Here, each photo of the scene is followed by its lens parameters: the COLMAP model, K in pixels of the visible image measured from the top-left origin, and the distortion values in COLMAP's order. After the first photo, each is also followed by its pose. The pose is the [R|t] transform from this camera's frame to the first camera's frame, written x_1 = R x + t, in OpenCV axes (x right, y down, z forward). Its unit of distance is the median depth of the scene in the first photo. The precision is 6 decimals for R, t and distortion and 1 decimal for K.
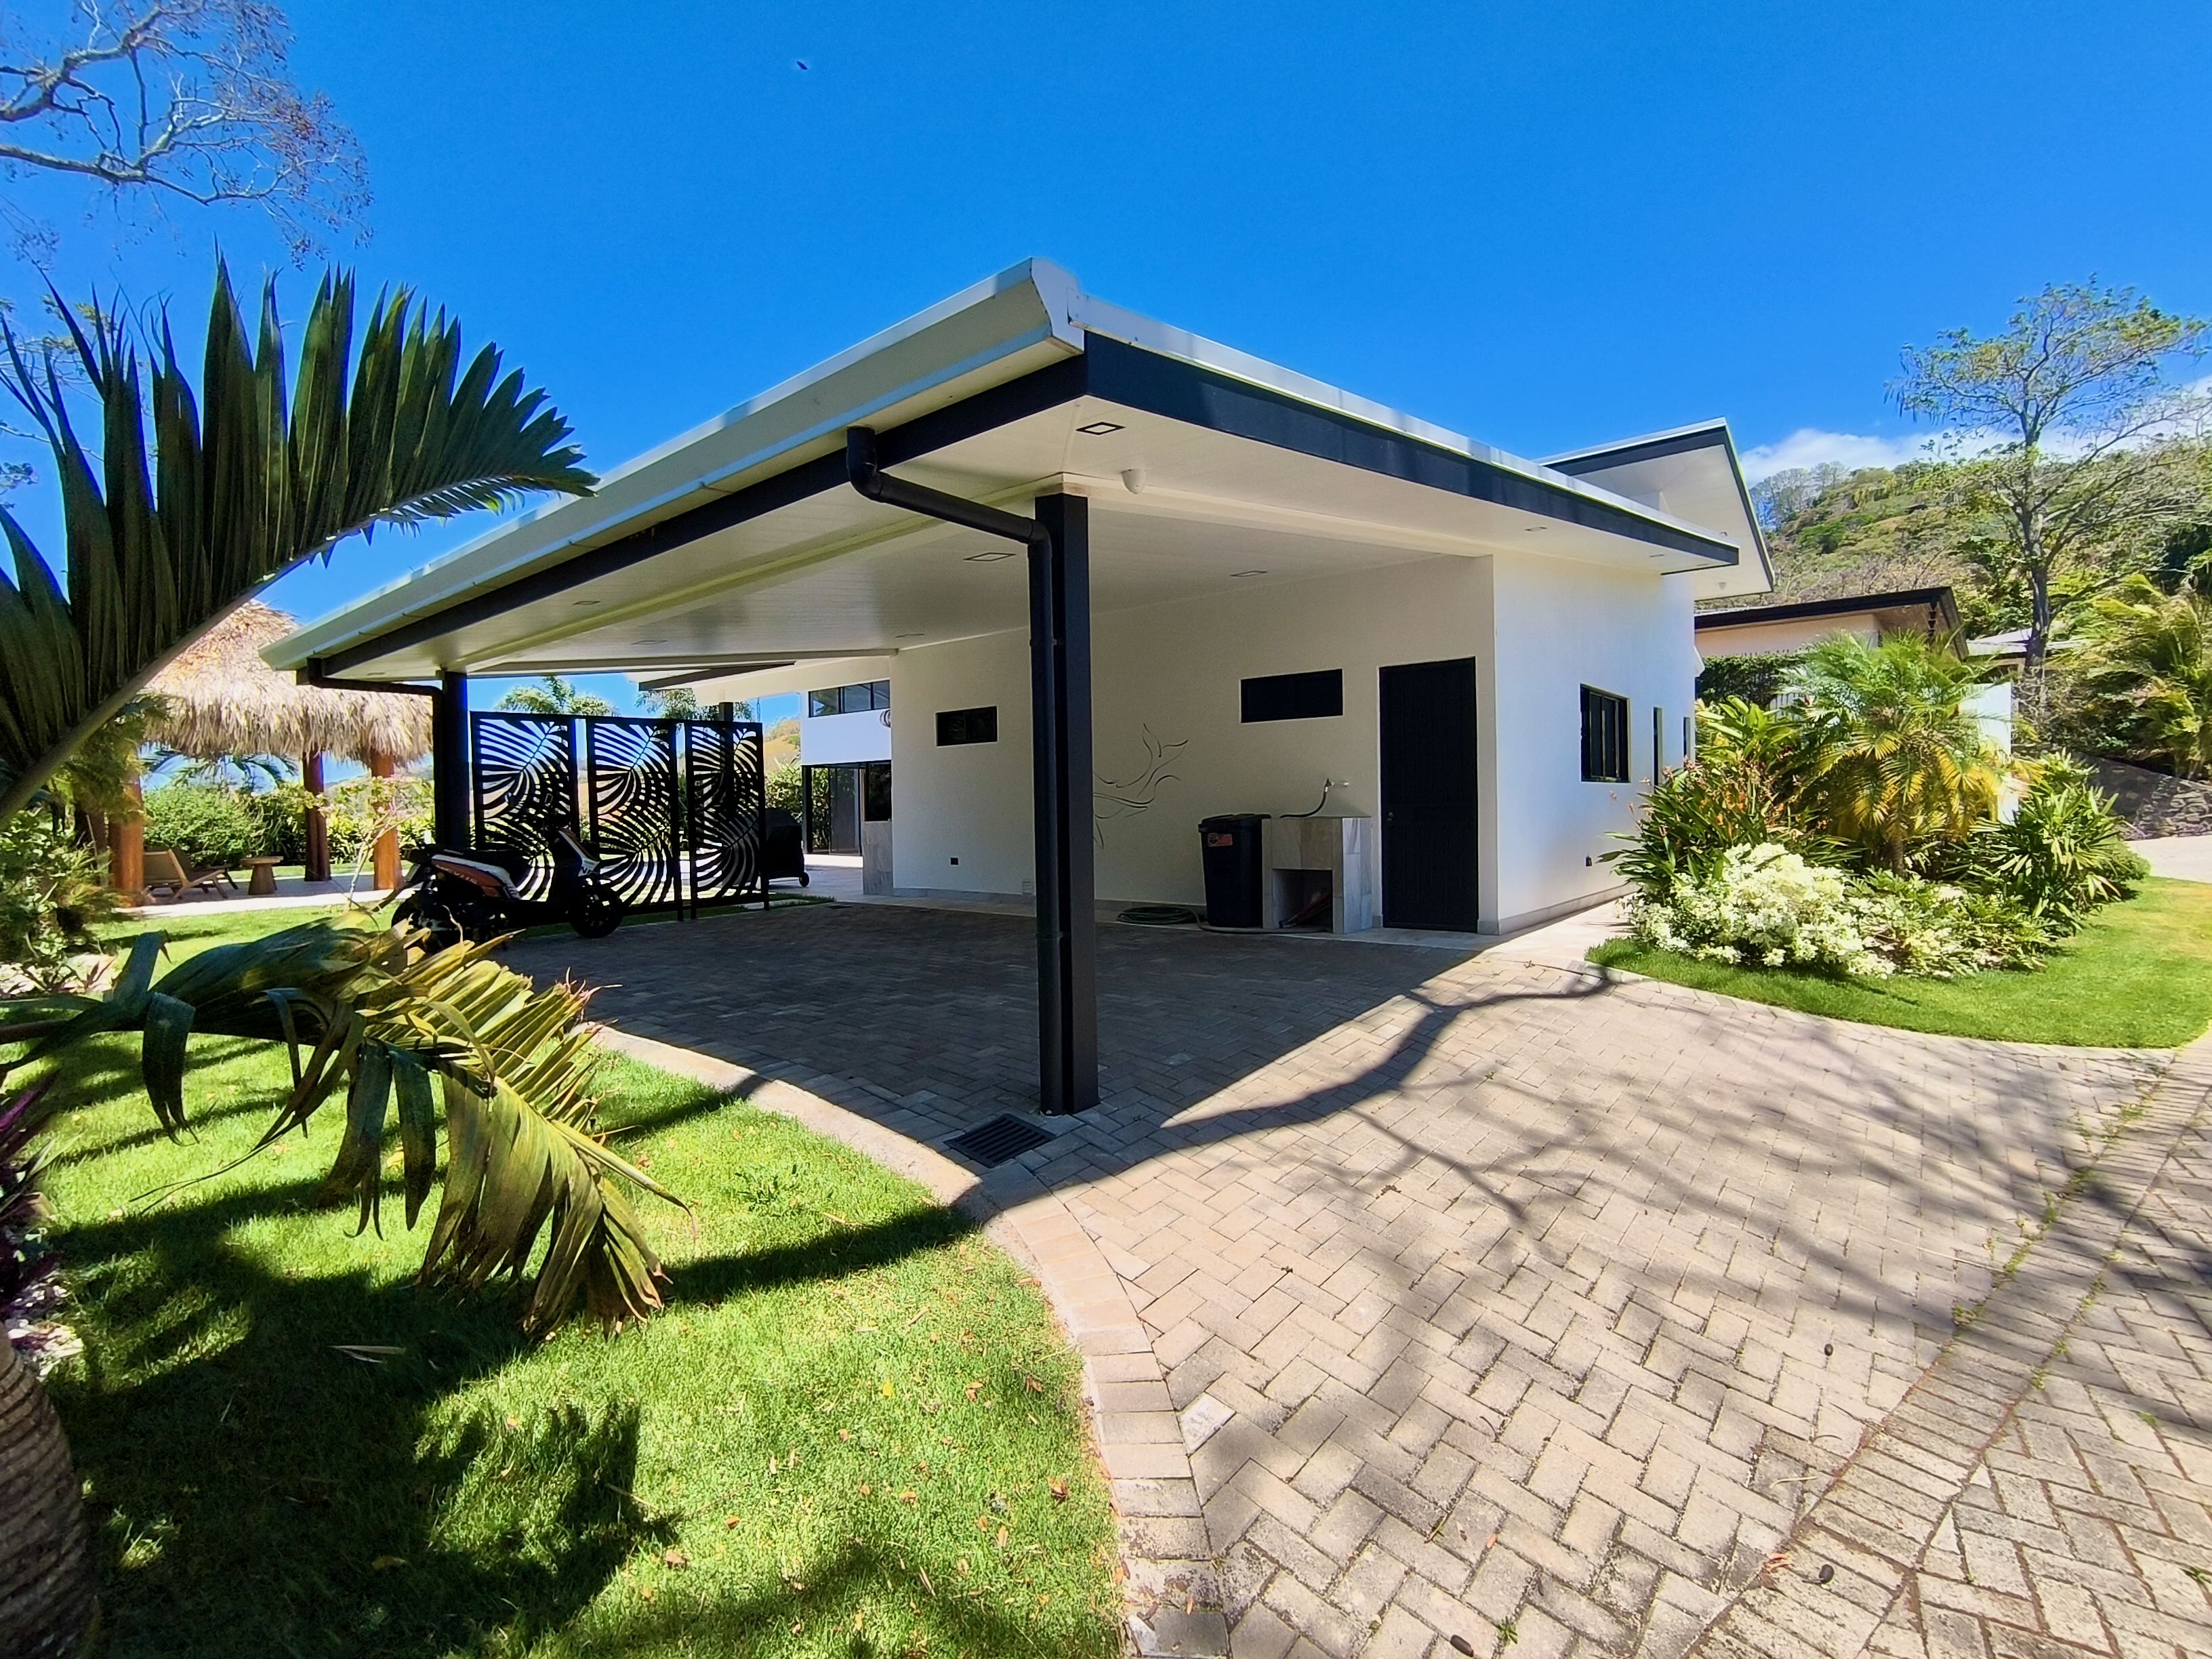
lens RADIAL K [[999.9, 0, 1106.0], [0, 999.9, 829.5], [0, 0, 1]] dist [-0.045837, 0.024053]
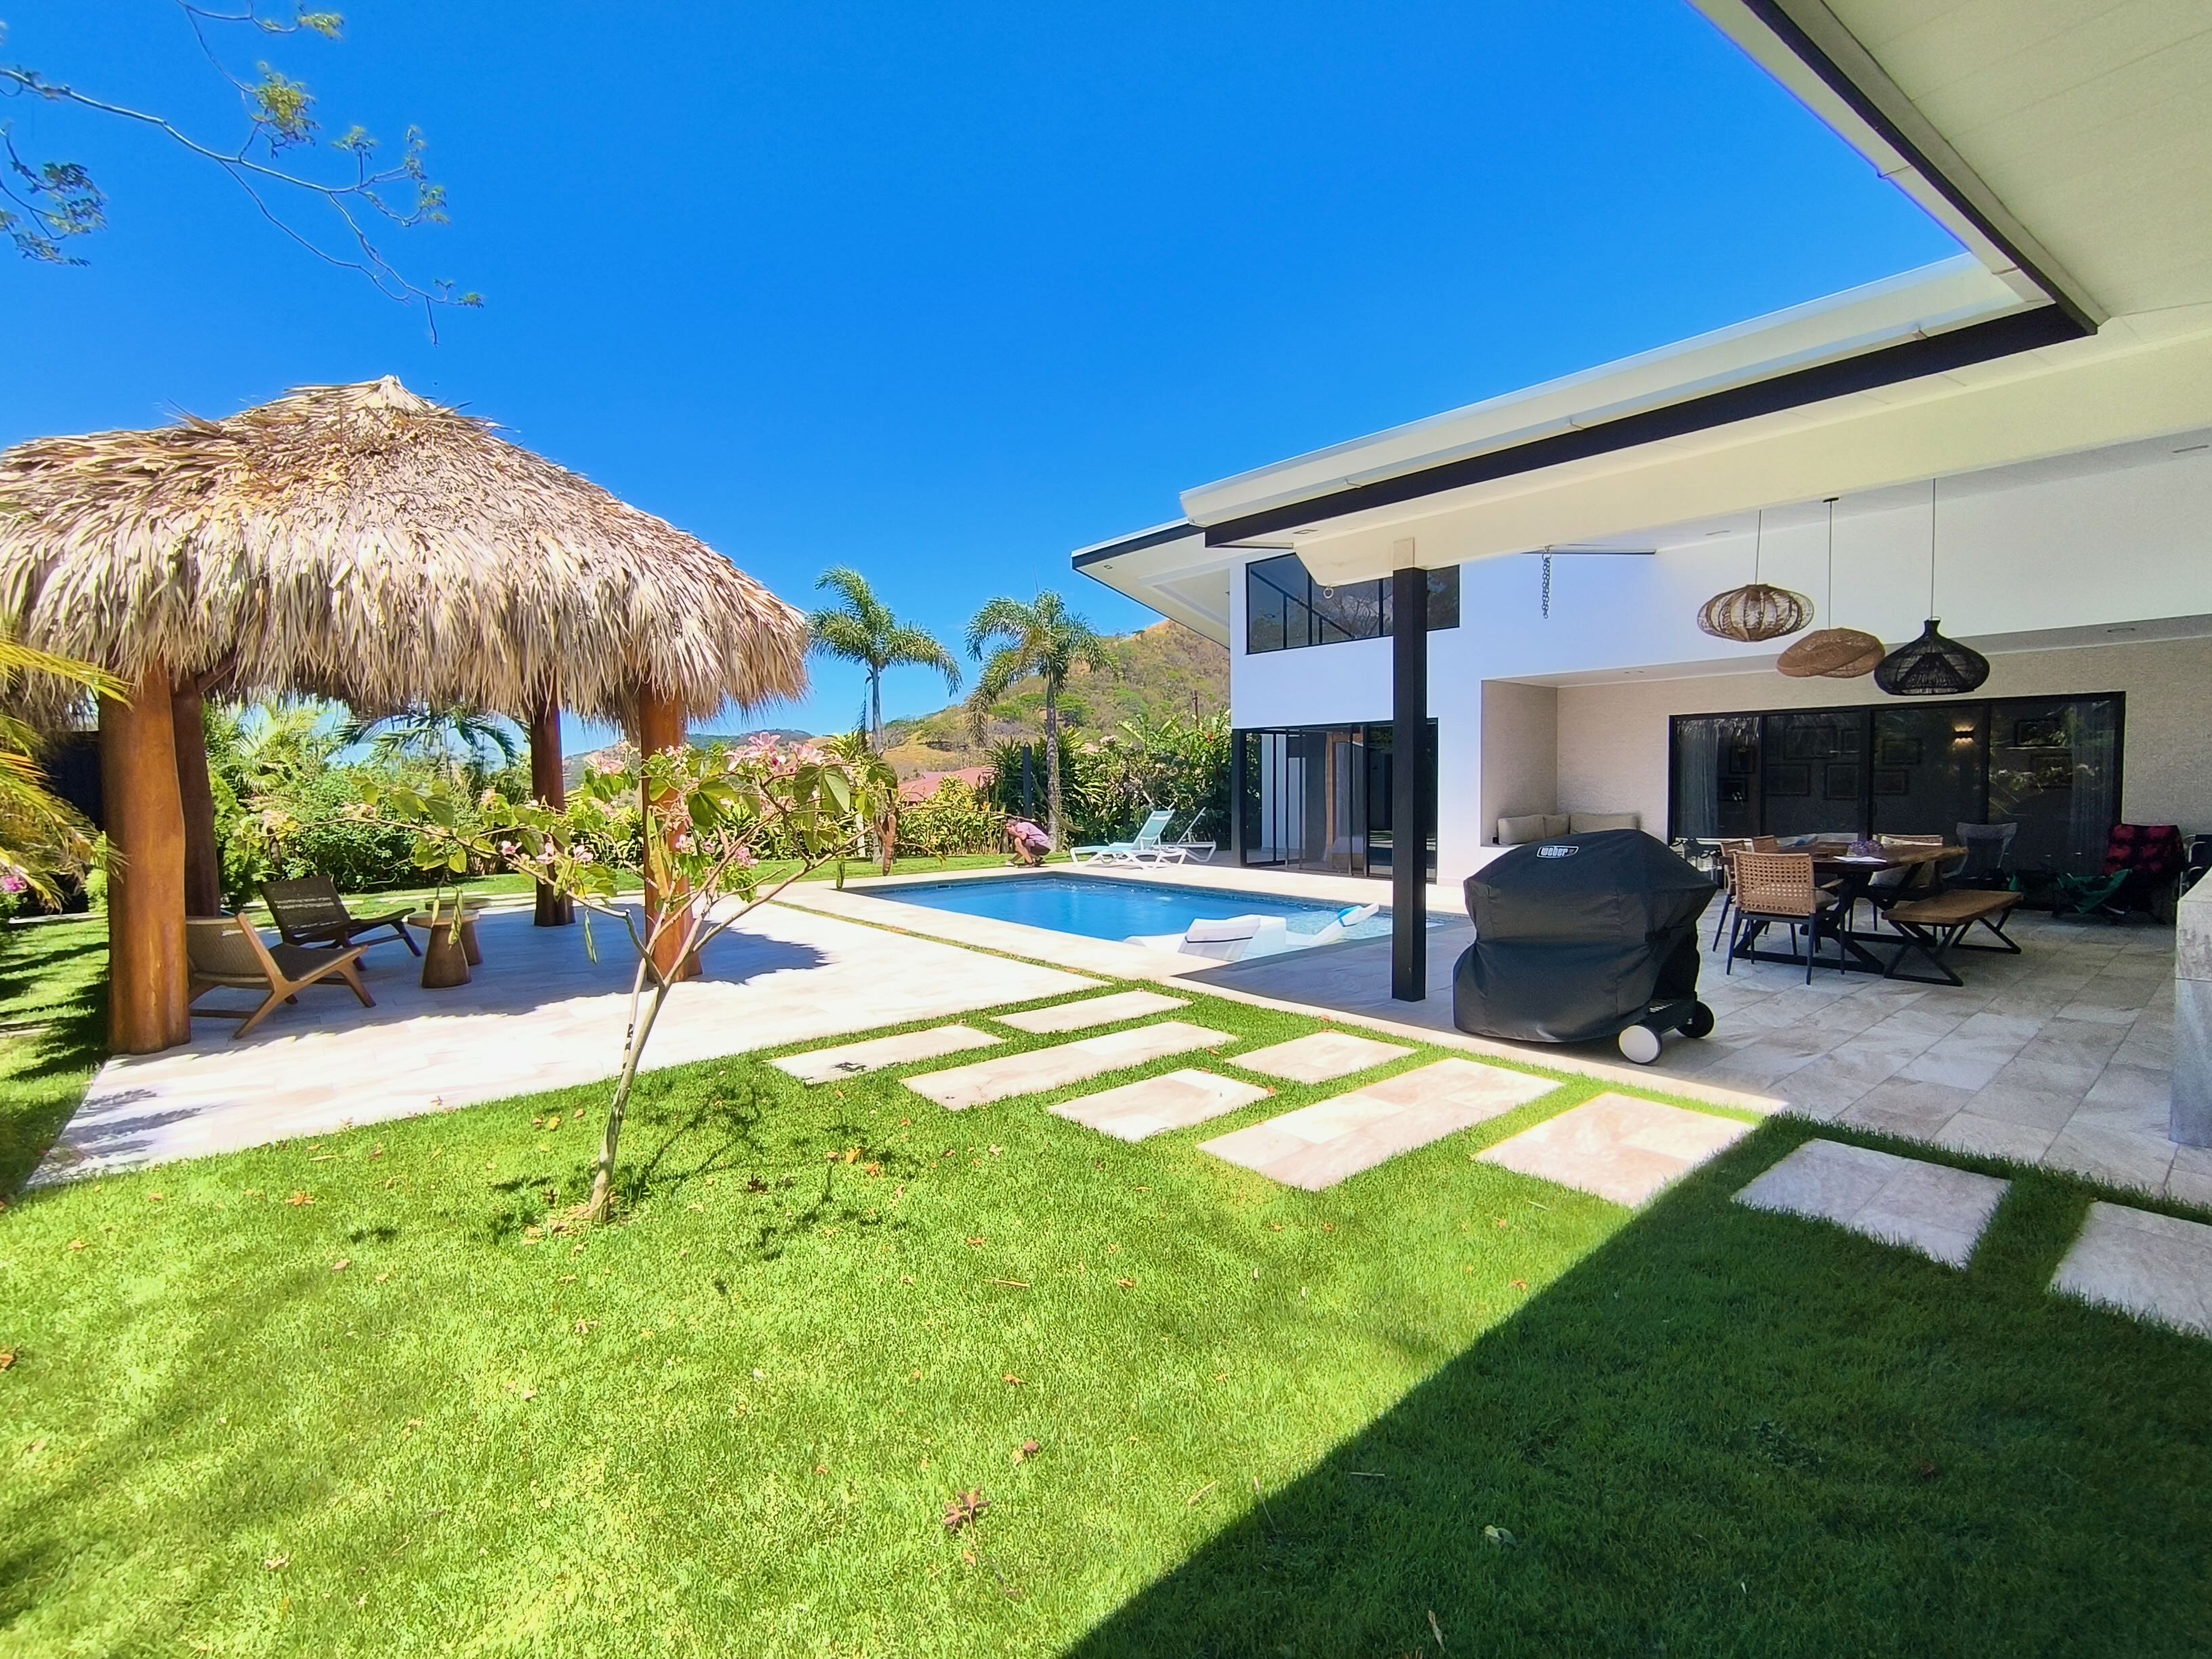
lens RADIAL K [[999.9, 0, 1106.0], [0, 999.9, 829.5], [0, 0, 1]] dist [-0.045837, 0.024053]
pose [[0.982912, 0.013245, -0.183598, -0.454136], [-0.008088, 0.999552, 0.028809, -0.029964], [0.183898, -0.026832, 0.982579, 0.588820]]
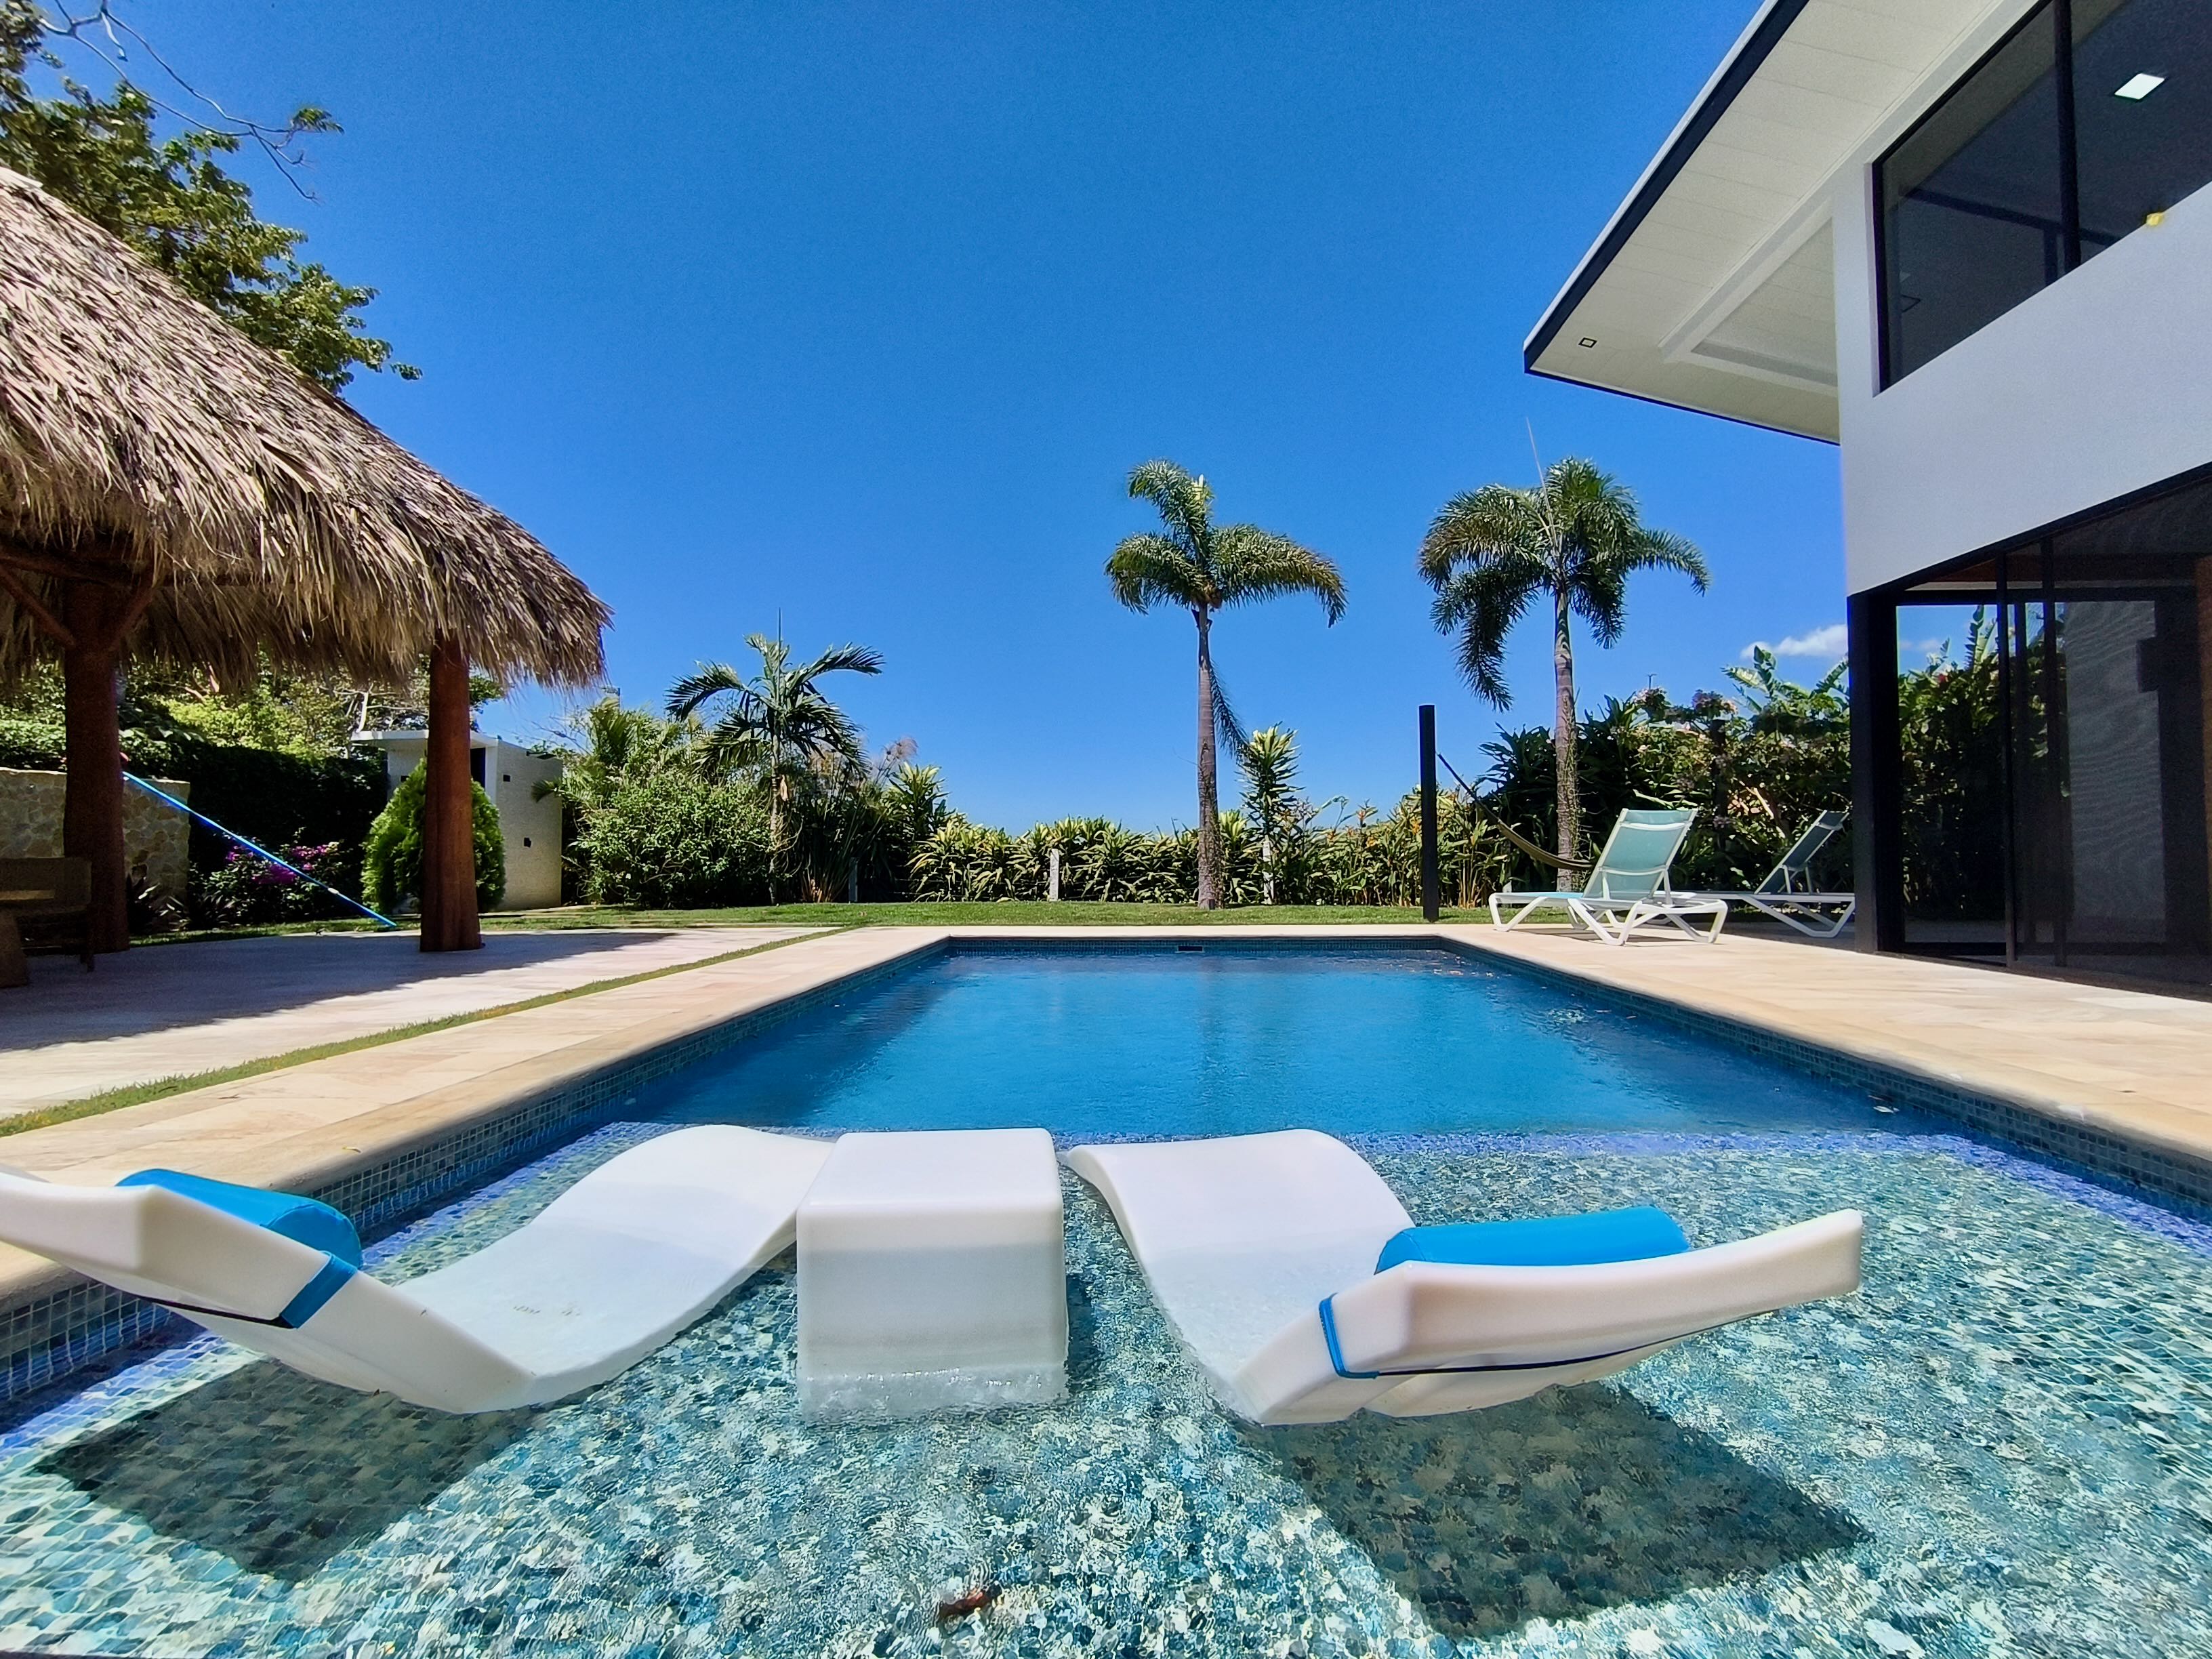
lens RADIAL K [[999.9, 0, 1106.0], [0, 999.9, 829.5], [0, 0, 1]] dist [-0.045837, 0.024053]
pose [[0.594461, -0.012385, -0.804029, -0.373194], [-0.014768, 0.999545, -0.026315, 0.006266], [0.803989, 0.027517, 0.594007, 1.184916]]
